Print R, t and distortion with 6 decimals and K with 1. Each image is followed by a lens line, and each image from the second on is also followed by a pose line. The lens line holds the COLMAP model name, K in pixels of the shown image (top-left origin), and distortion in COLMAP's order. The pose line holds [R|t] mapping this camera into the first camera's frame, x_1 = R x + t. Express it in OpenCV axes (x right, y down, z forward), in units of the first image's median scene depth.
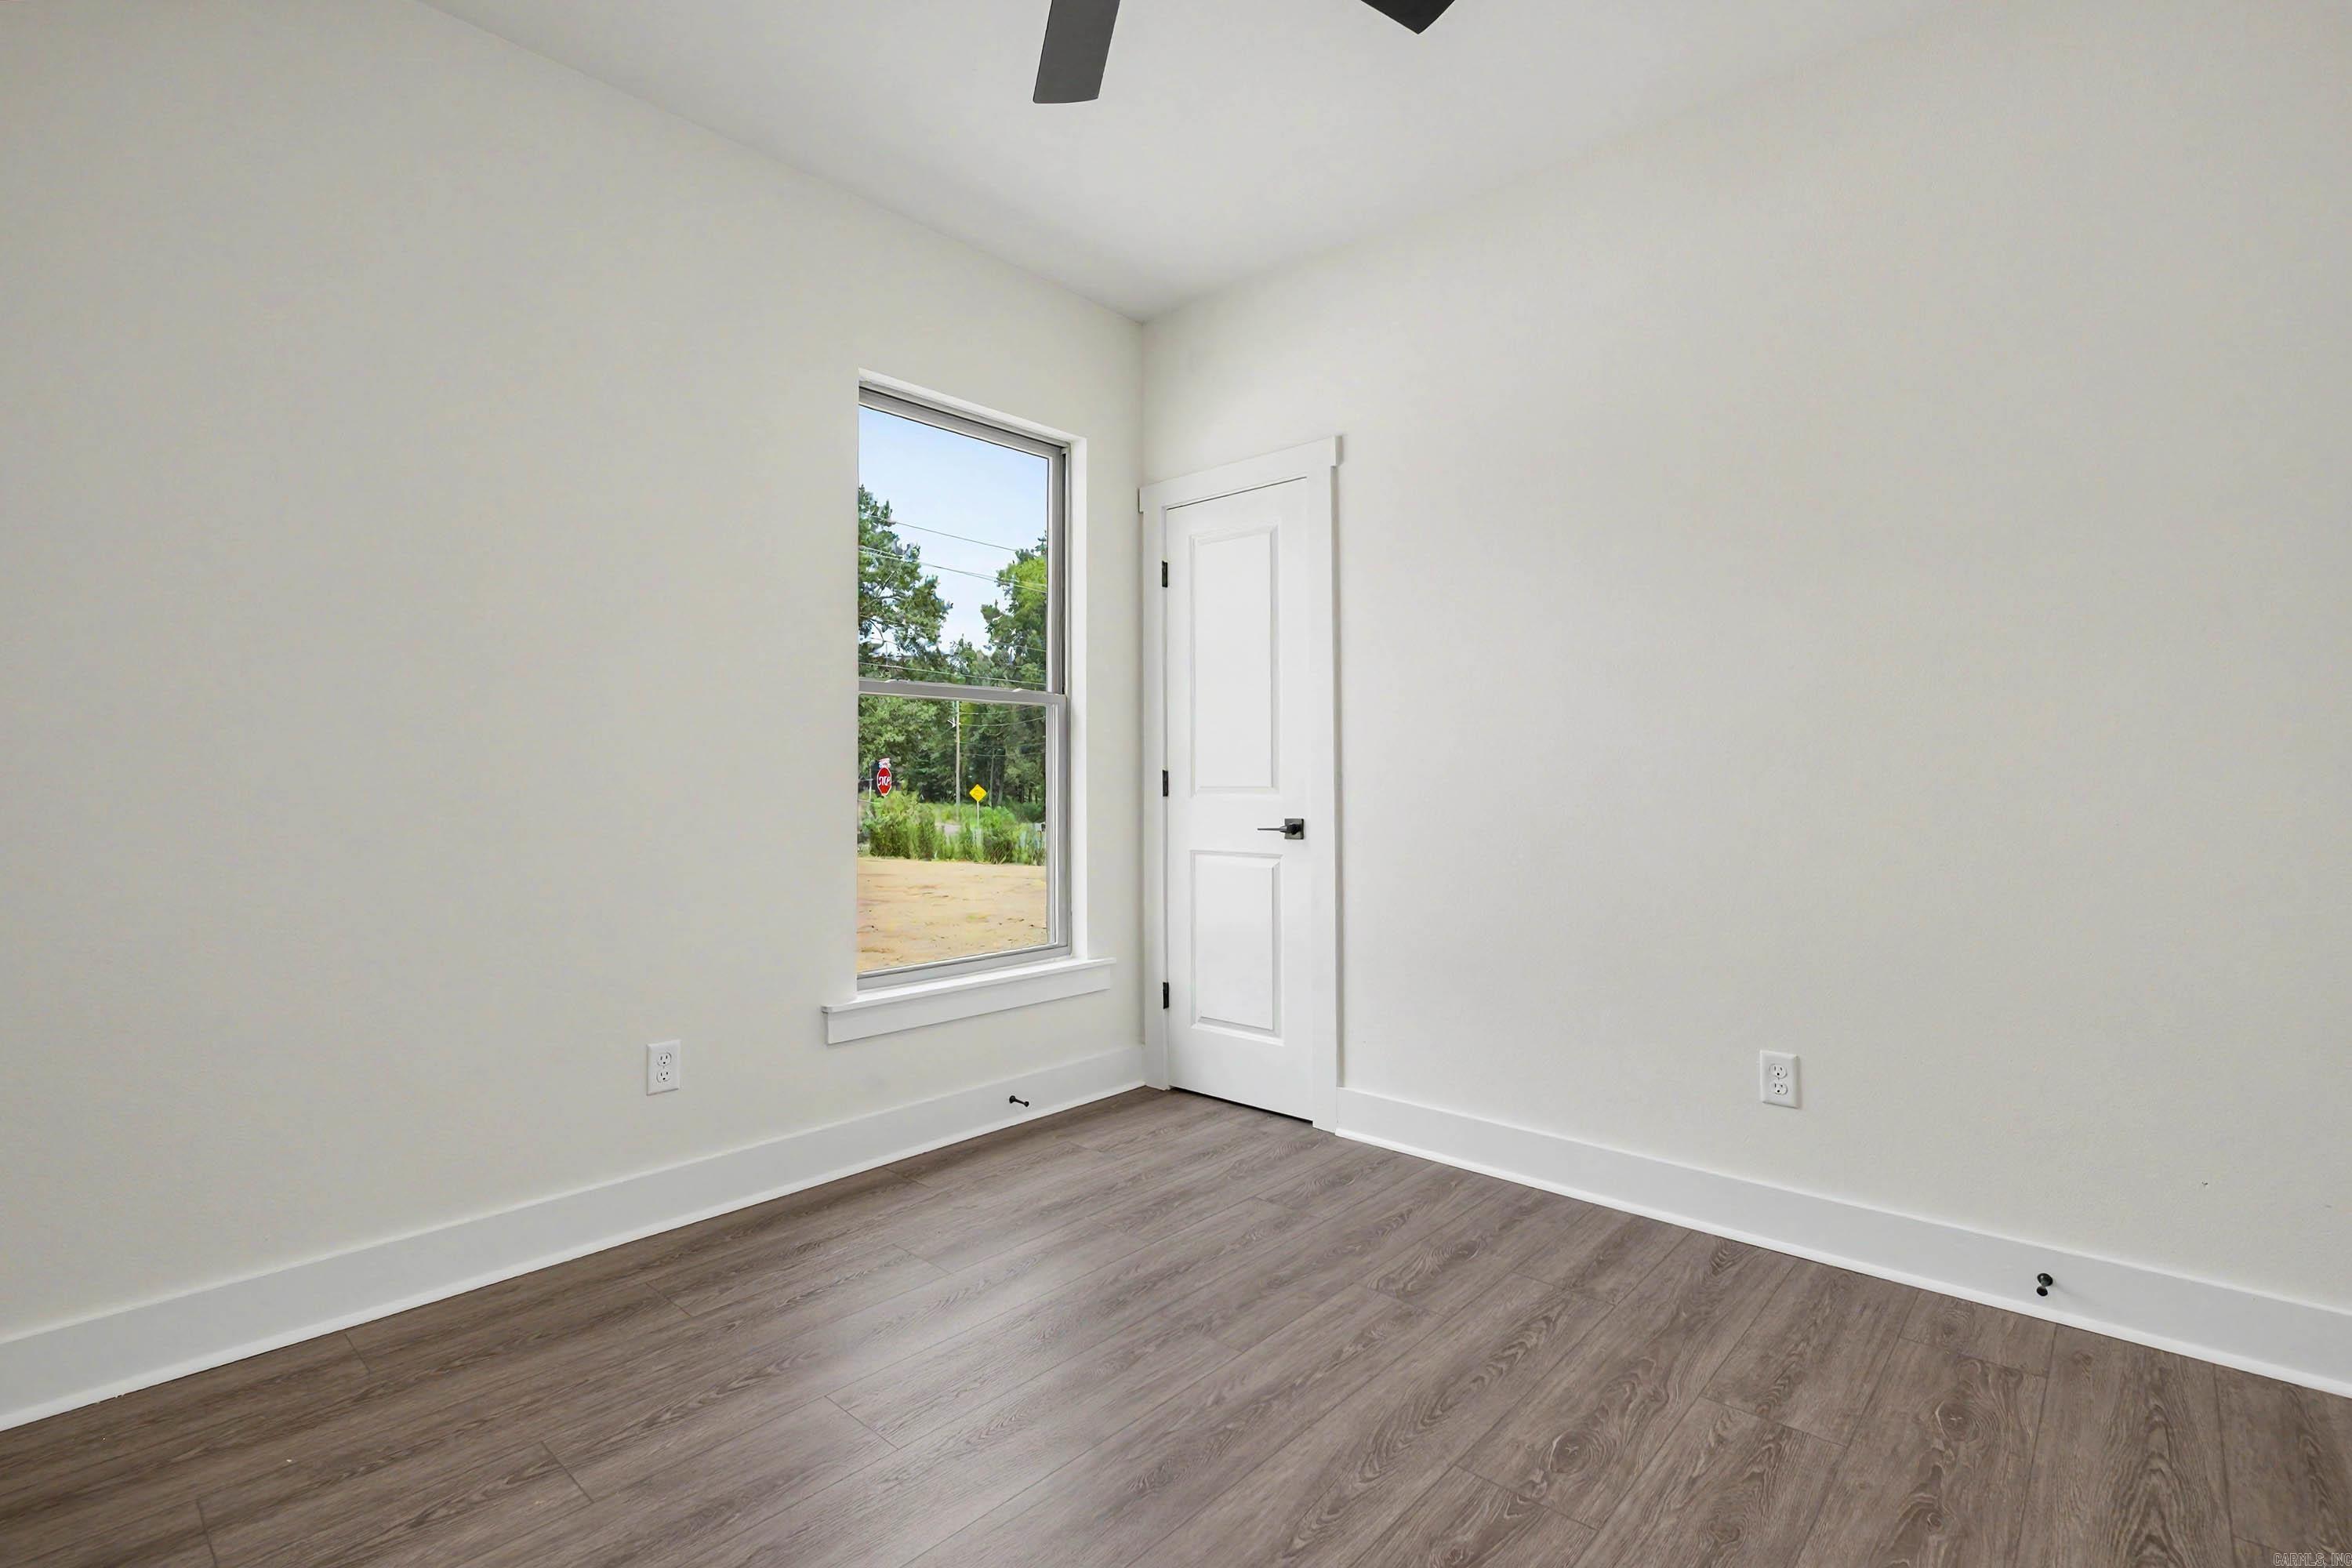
lens RADIAL K [[1067.2, 0, 1179.9], [0, 1067.2, 764.5], [0, 0, 1]] dist [-0.003603, -0.002087]
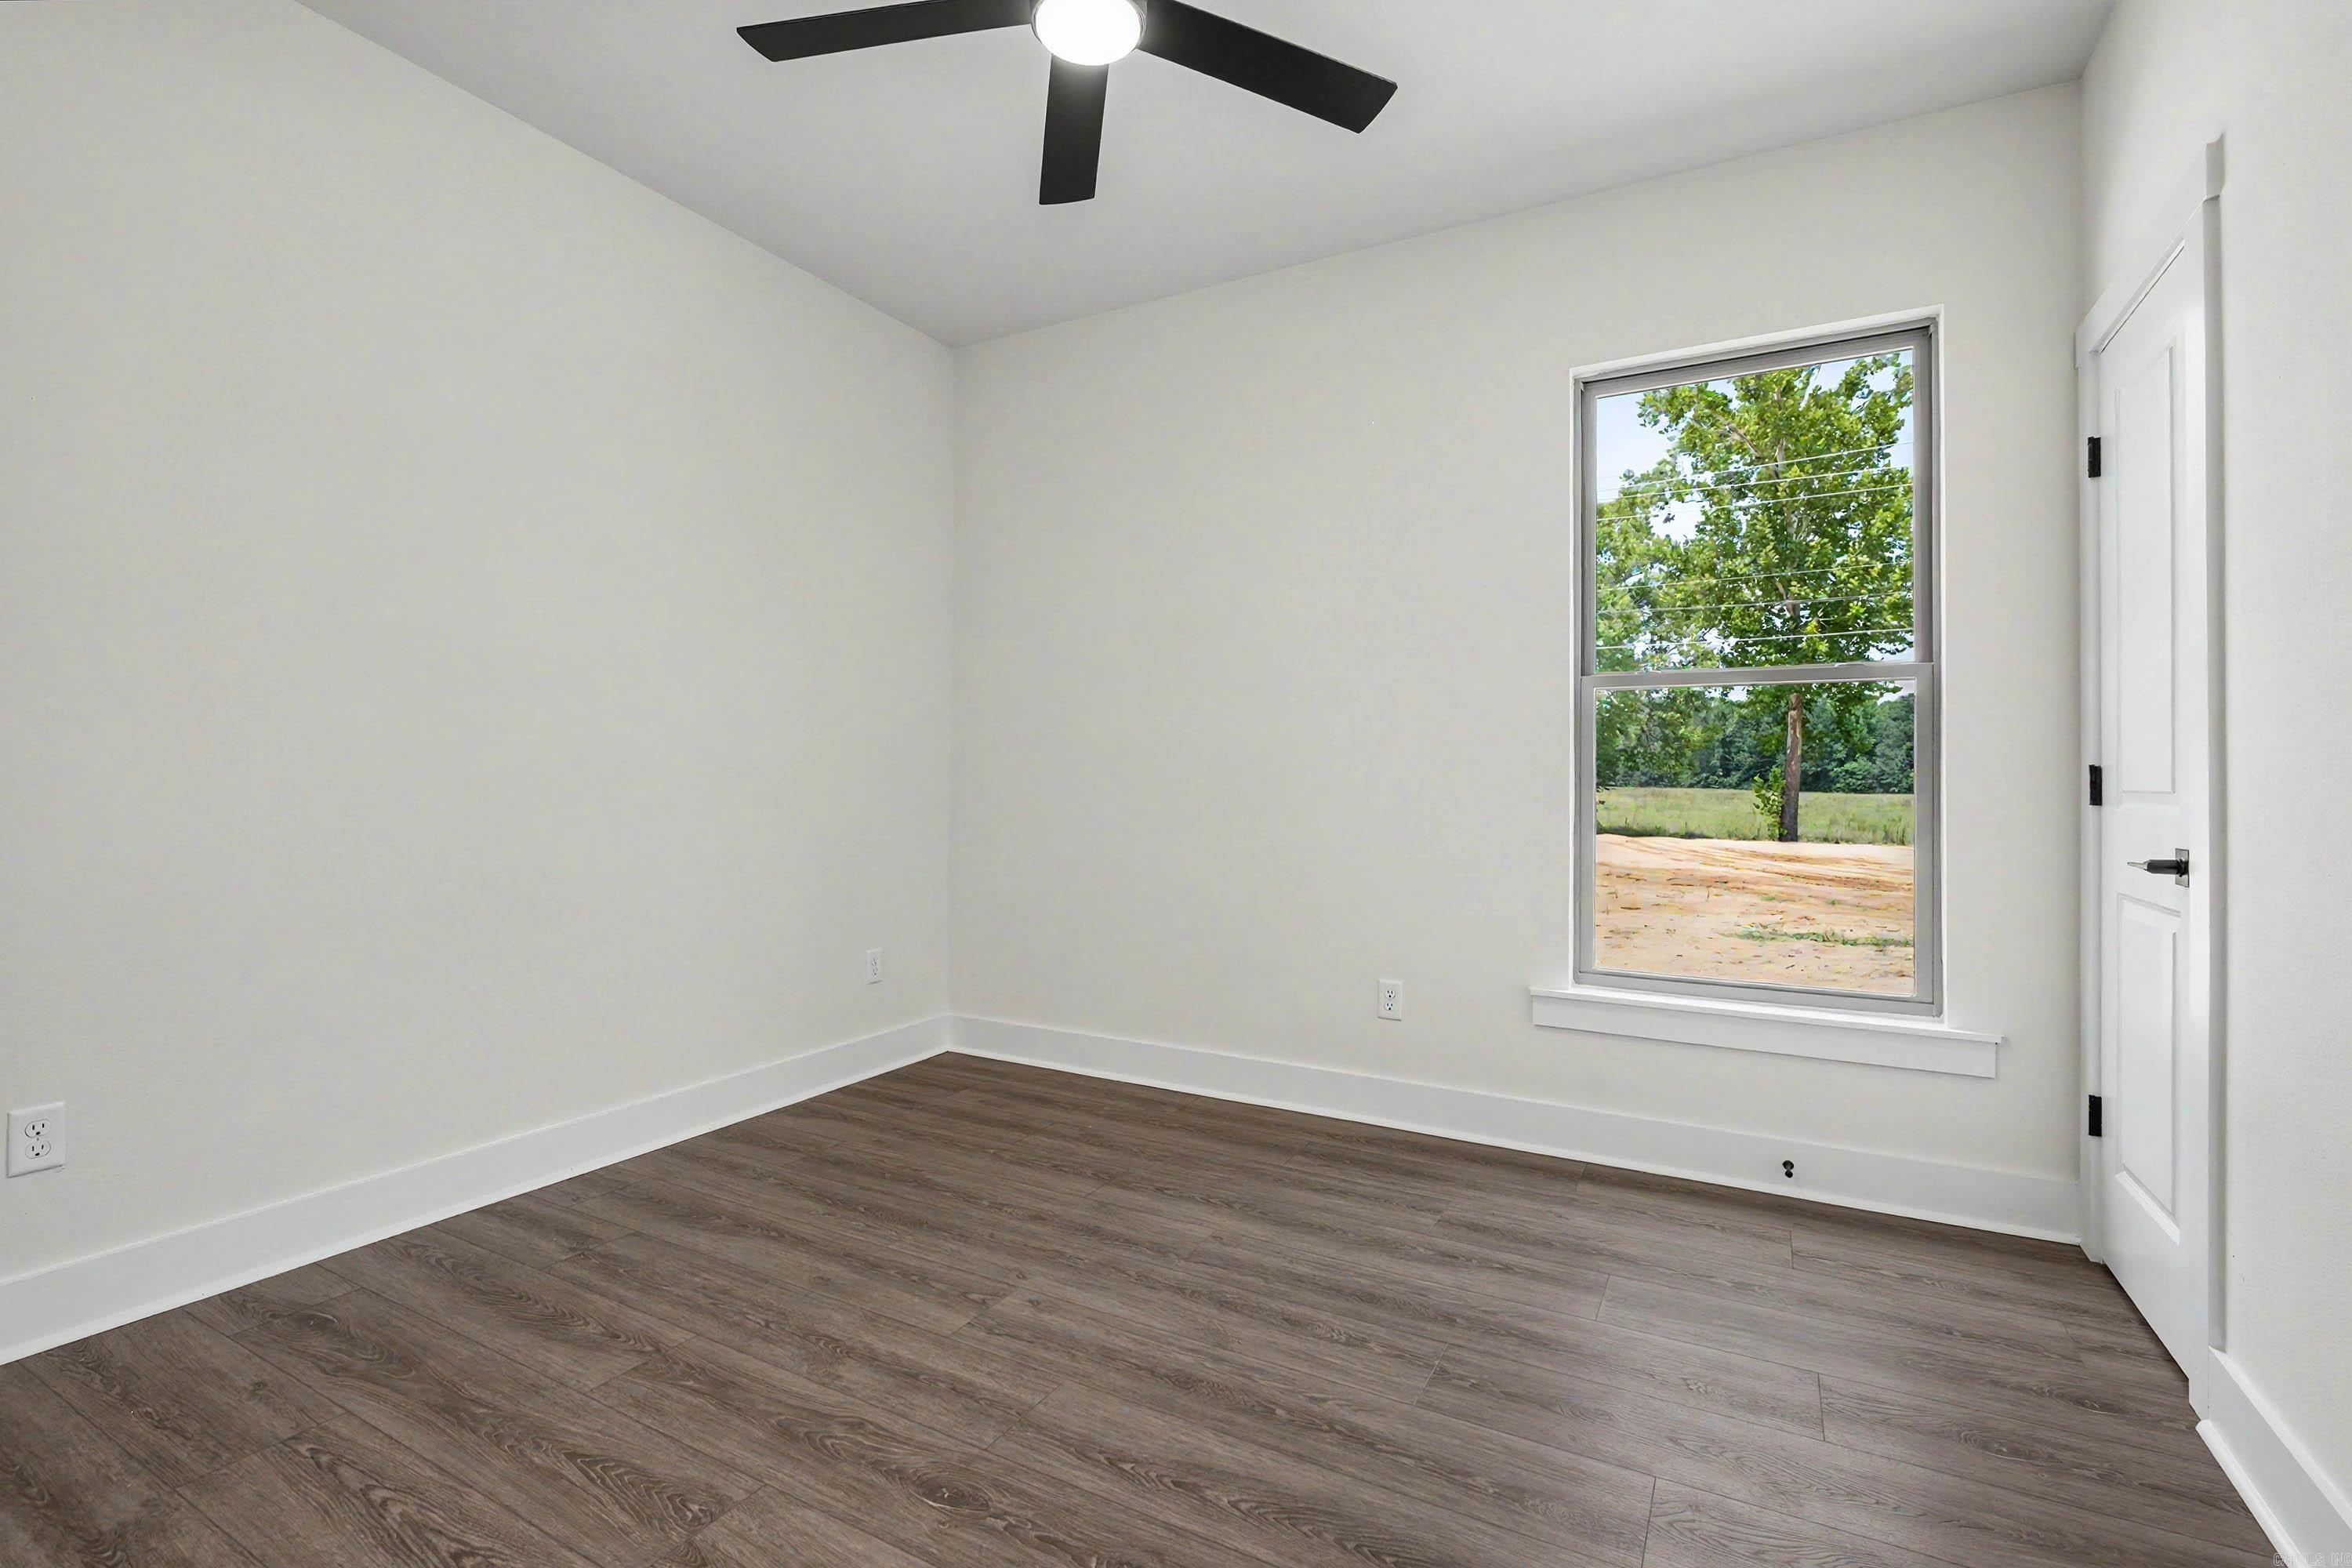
lens RADIAL K [[1067.2, 0, 1190.2], [0, 1067.2, 770.6], [0, 0, 1]] dist [-0.003603, -0.002087]
pose [[0.237286, 0.001078, -0.971439, 0.733429], [0.004319, 0.999988, 0.002165, 0.008967], [0.971430, -0.004709, 0.237279, 0.497031]]
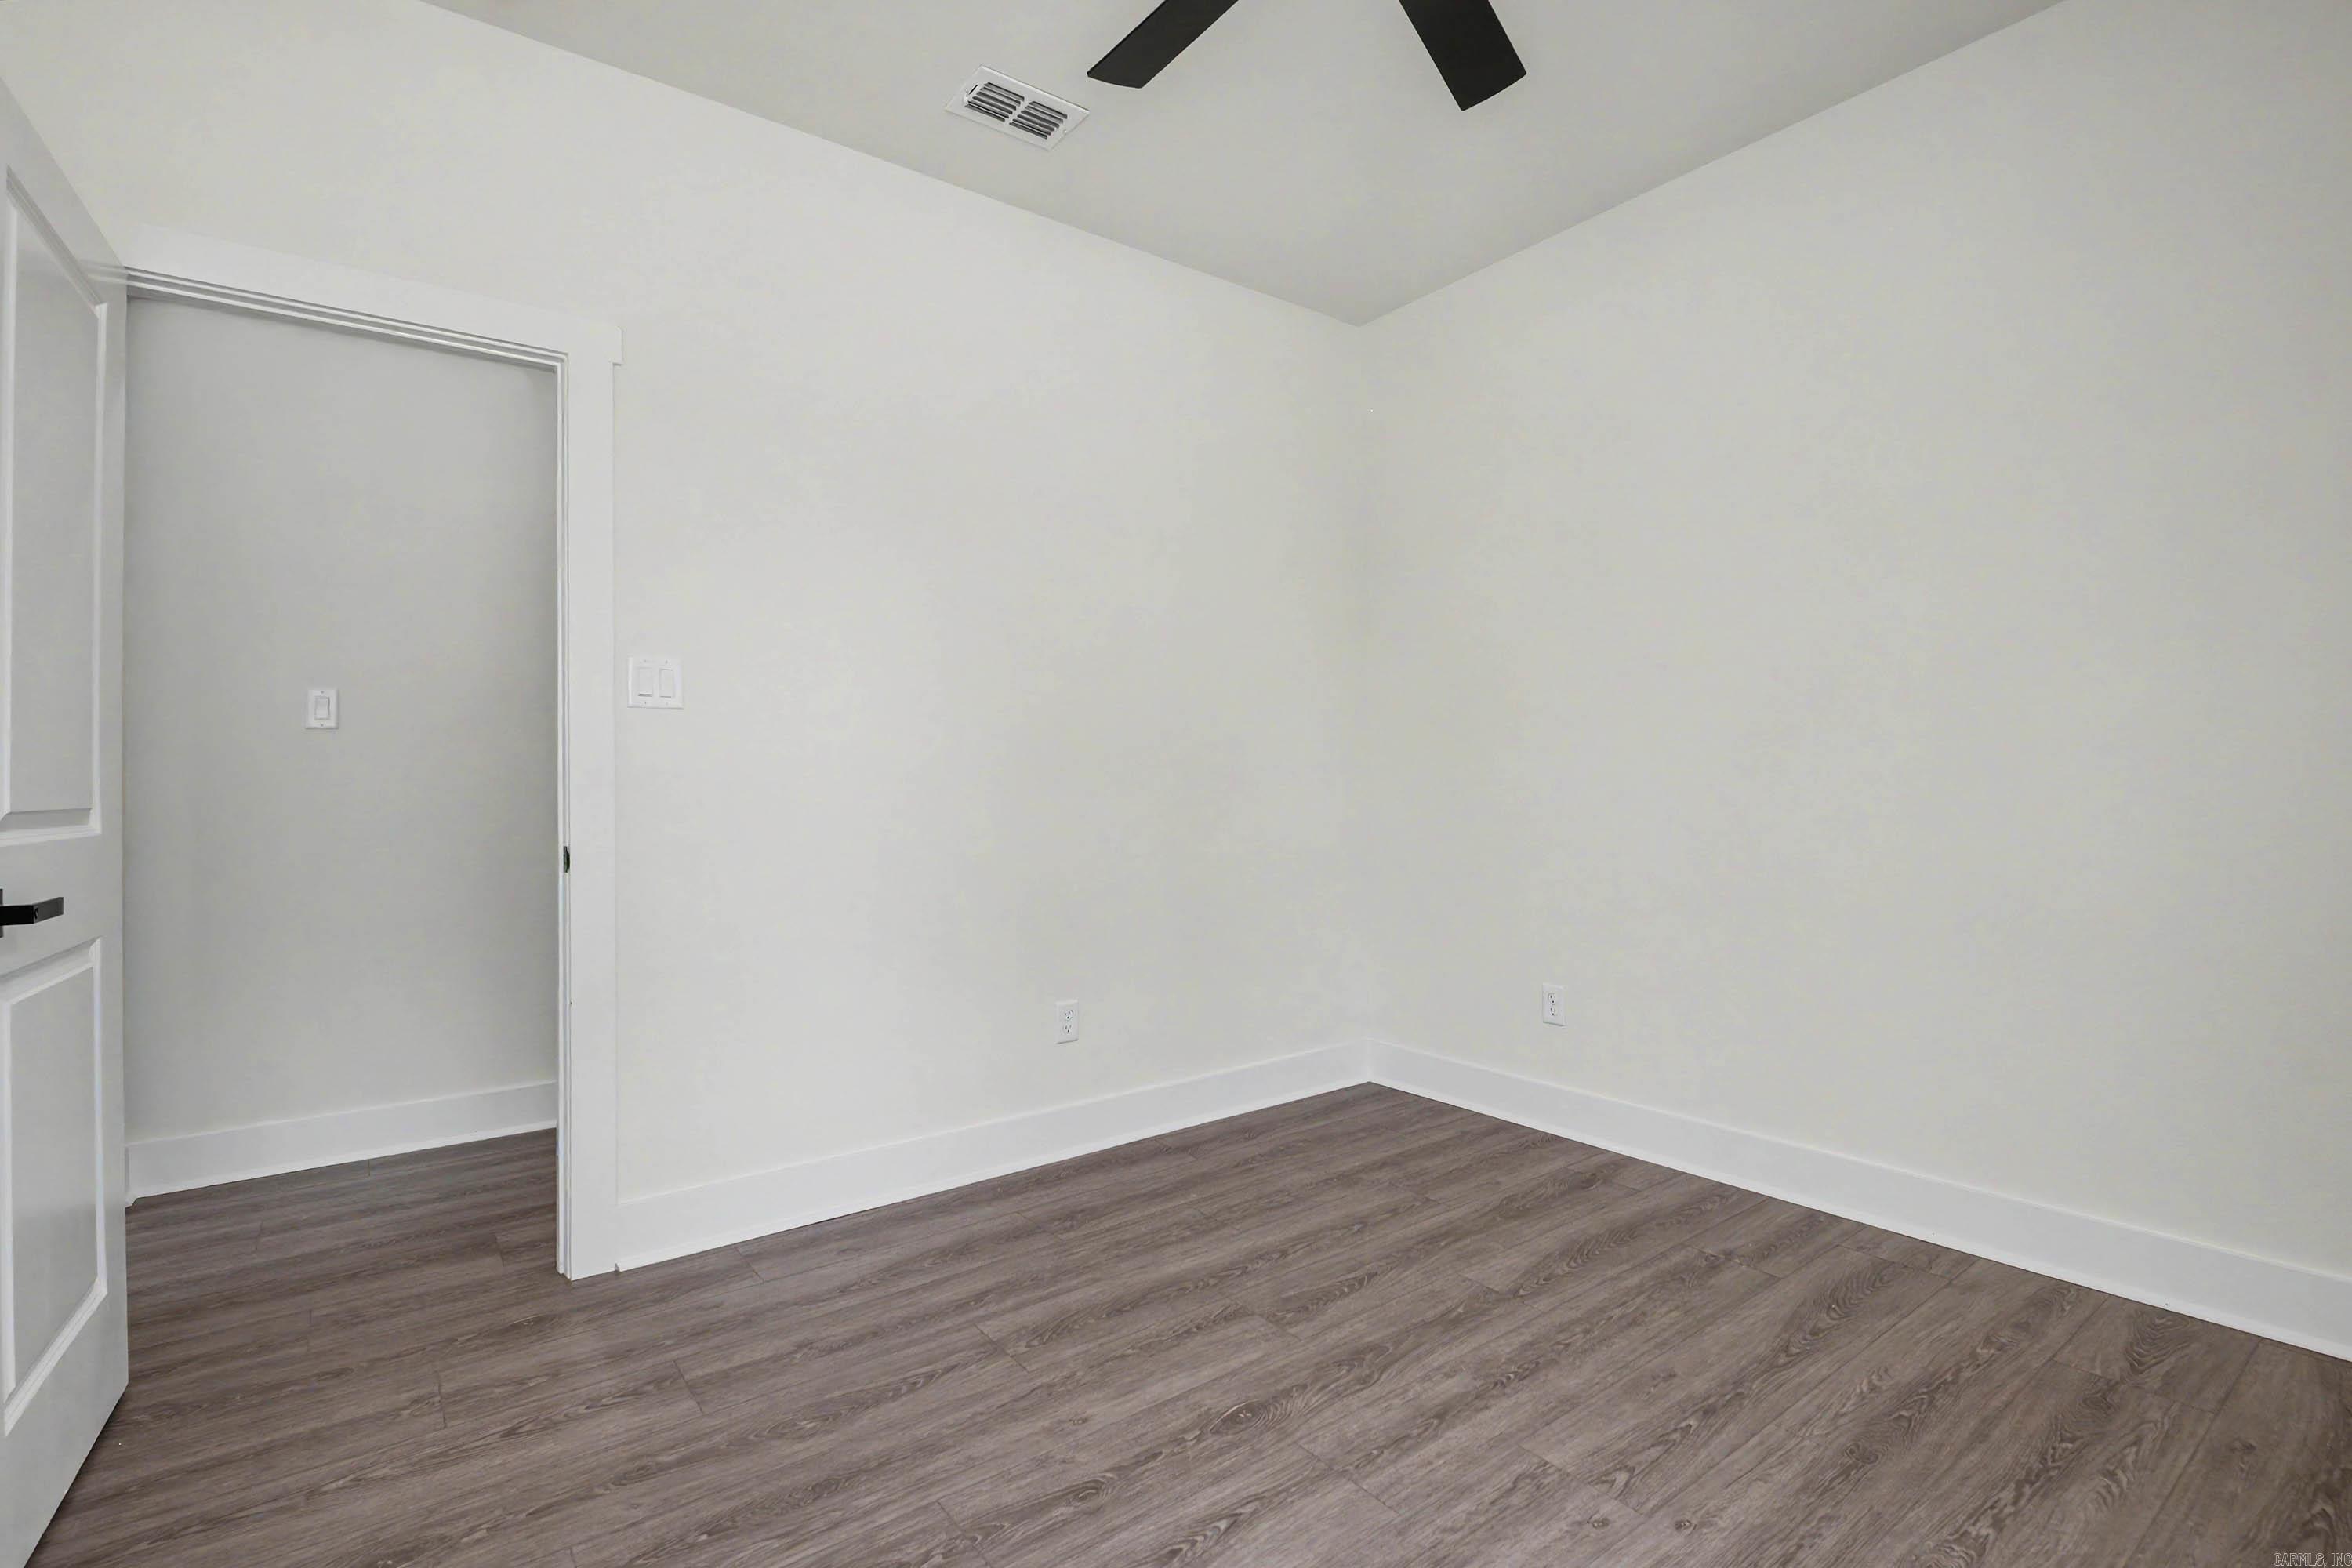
lens RADIAL K [[1067.2, 0, 1191.6], [0, 1067.2, 778.1], [0, 0, 1]] dist [-0.003603, -0.002087]
pose [[-0.983090, 0.013290, 0.182641, -0.034667], [0.009130, 0.999680, -0.023600, 0.021776], [-0.182896, -0.021534, -0.982896, 1.250454]]
